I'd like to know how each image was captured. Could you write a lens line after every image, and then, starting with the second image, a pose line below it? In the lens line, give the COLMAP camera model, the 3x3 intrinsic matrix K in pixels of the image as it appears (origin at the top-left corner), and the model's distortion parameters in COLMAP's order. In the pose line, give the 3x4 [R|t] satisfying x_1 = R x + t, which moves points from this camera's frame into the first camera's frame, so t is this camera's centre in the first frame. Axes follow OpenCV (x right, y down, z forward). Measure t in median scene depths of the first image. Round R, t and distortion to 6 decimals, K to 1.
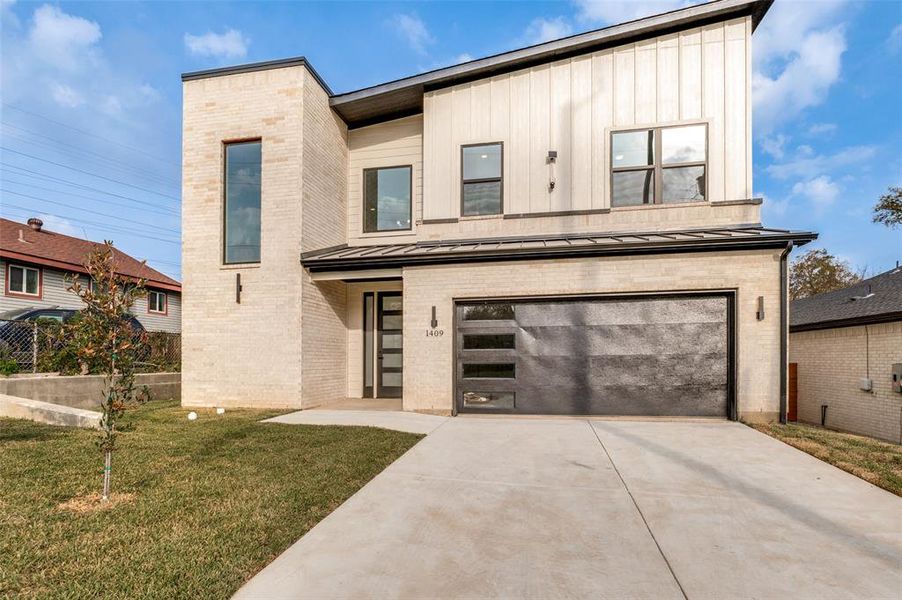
lens RADIAL K [[462.9, 0, 461.2], [0, 462.9, 326.8], [0, 0, 1]] dist [-0.014108, 0.000375]
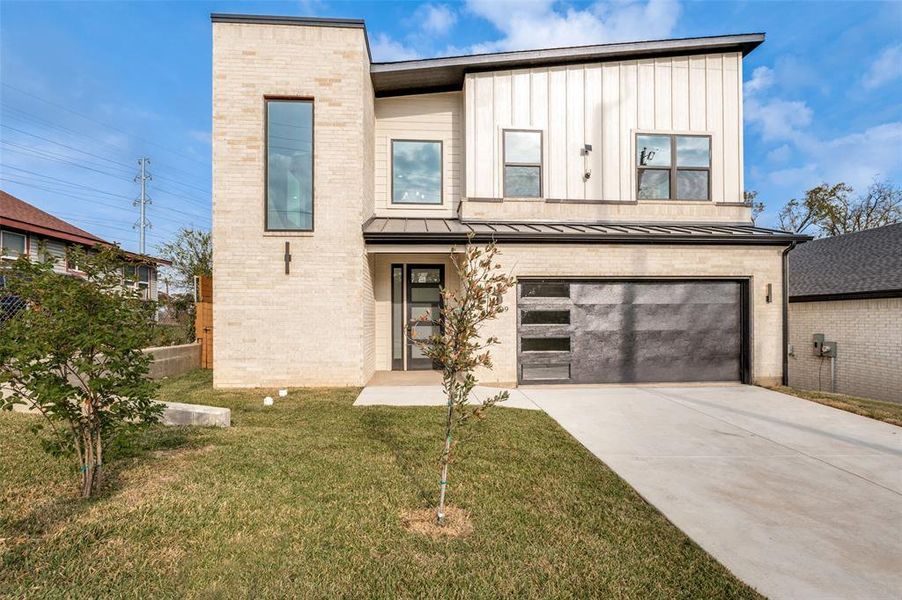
lens RADIAL K [[438.5, 0, 450.2], [0, 438.5, 288.4], [0, 0, 1]] dist [-0.013416, 0.000278]
pose [[0.966299, 0.019101, 0.256711, -0.391480], [-0.019960, 0.999801, 0.000738, -0.029559], [-0.256646, -0.005837, 0.966488, 0.067737]]
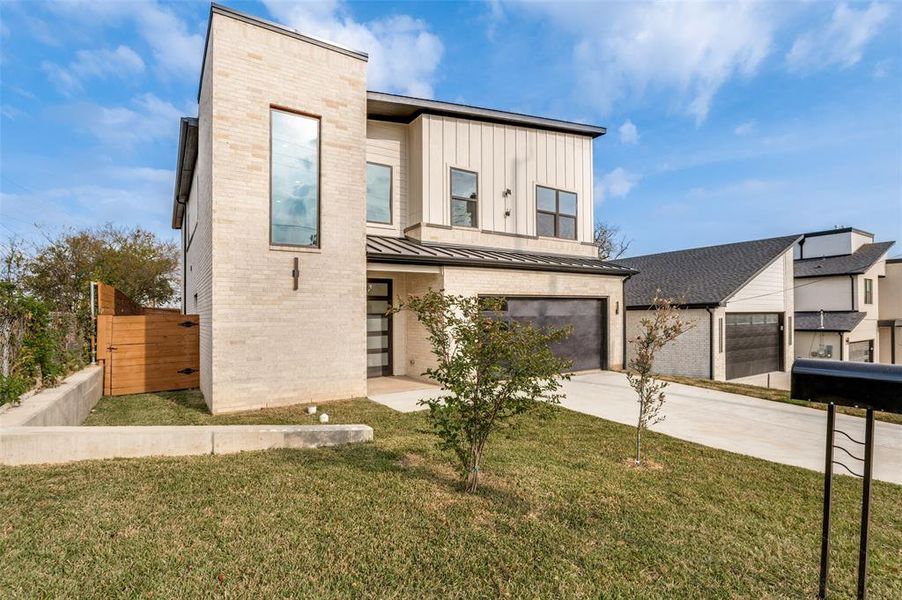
lens RADIAL K [[443.5, 0, 439.3], [0, 443.5, 279.0], [0, 0, 1]] dist [-0.015148, 0.000084]
pose [[0.724376, 0.052022, 0.687440, -0.880650], [-0.040471, 0.998638, -0.032926, -0.055258], [-0.688216, -0.003971, 0.725495, 0.165722]]
